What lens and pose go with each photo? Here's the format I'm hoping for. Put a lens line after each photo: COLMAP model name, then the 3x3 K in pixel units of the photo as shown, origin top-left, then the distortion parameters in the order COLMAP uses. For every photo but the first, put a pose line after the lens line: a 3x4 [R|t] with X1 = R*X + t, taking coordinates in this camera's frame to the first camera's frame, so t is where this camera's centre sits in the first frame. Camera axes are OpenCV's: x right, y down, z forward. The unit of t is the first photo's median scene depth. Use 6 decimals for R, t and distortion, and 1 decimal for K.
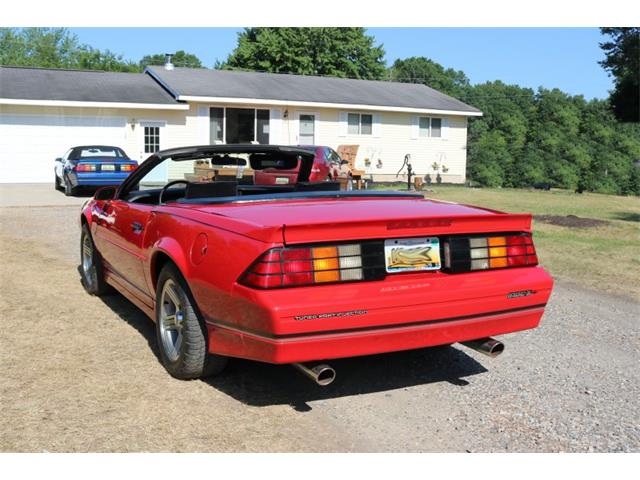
lens RADIAL K [[702.9, 0, 320.0], [0, 702.9, 240.0], [0, 0, 1]] dist [-0.103851, 0.011776]
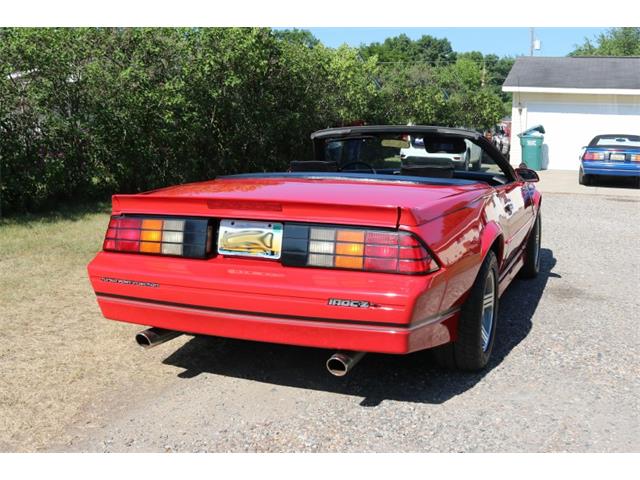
lens RADIAL K [[702.9, 0, 320.0], [0, 702.9, 240.0], [0, 0, 1]] dist [-0.103851, 0.011776]
pose [[0.714983, 0.107150, -0.690882, 0.830196], [-0.096024, 0.993871, 0.054767, -0.036900], [0.692516, 0.027184, 0.720890, 0.389607]]
